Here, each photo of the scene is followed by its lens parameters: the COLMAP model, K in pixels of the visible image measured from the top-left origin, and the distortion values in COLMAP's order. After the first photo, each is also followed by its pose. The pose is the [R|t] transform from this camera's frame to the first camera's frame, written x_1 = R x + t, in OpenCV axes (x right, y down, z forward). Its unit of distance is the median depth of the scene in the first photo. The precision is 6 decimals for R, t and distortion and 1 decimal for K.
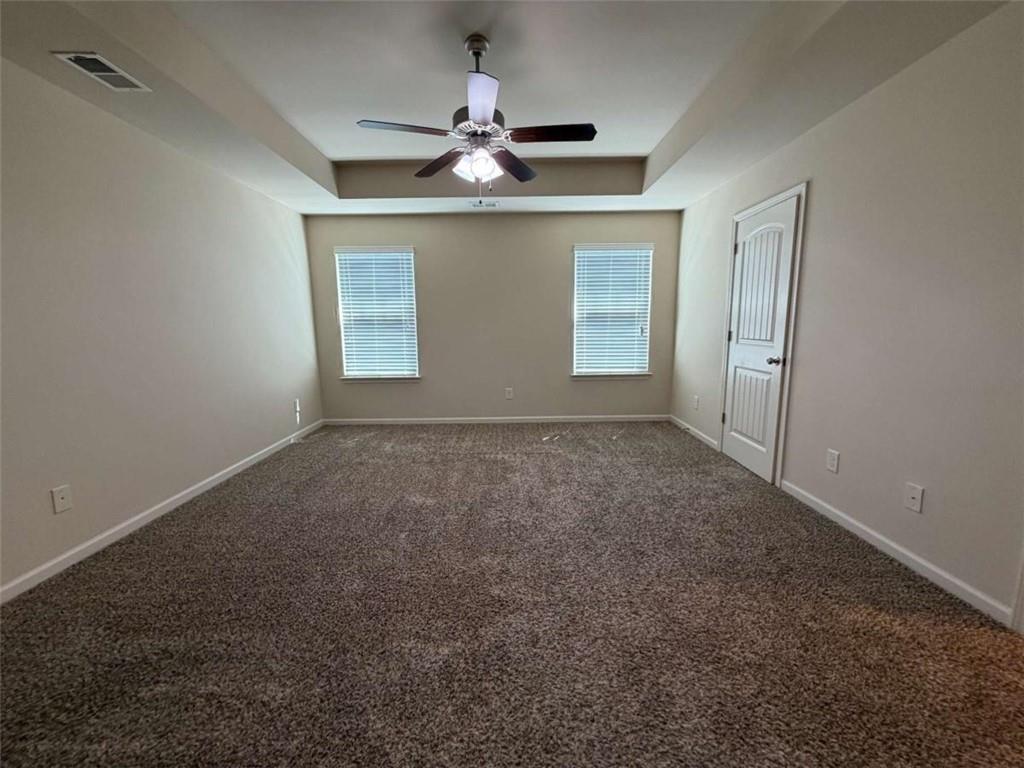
lens RADIAL K [[408.7, 0, 508.7], [0, 408.7, 385.9], [0, 0, 1]] dist [0.000330, -0.000073]
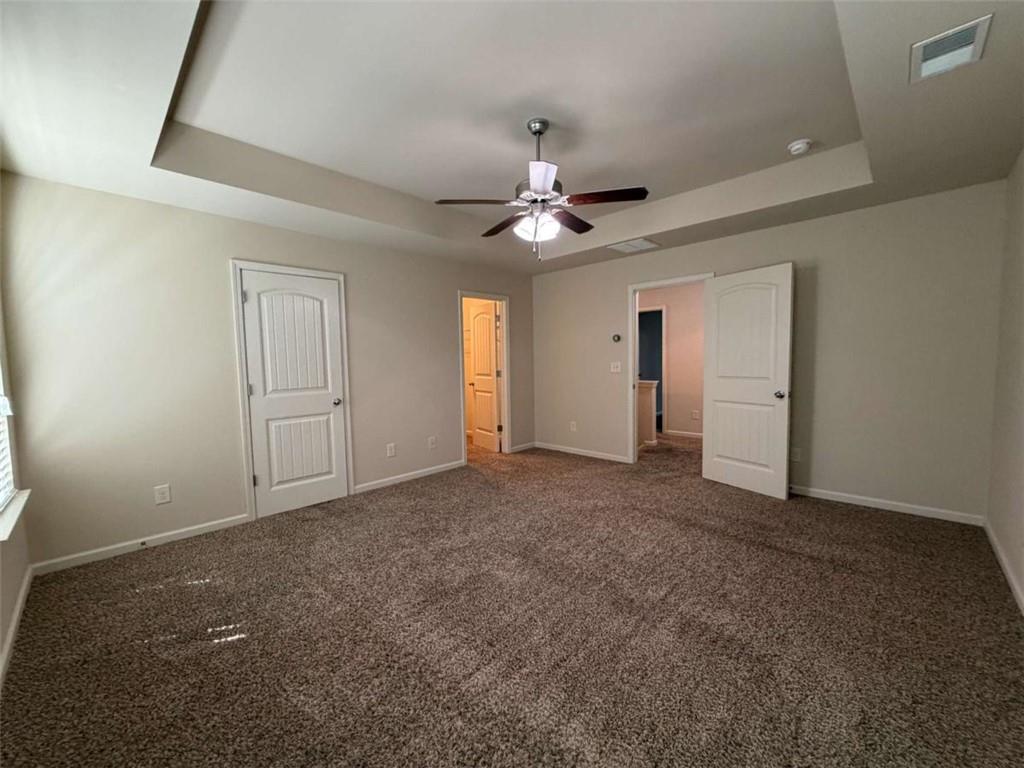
lens RADIAL K [[408.7, 0, 508.7], [0, 408.7, 385.9], [0, 0, 1]] dist [0.000330, -0.000073]
pose [[-0.719430, -0.018309, 0.694323, -0.571622], [0.137008, 0.976270, 0.167705, -0.230444], [-0.680918, 0.215780, -0.699850, 1.396647]]
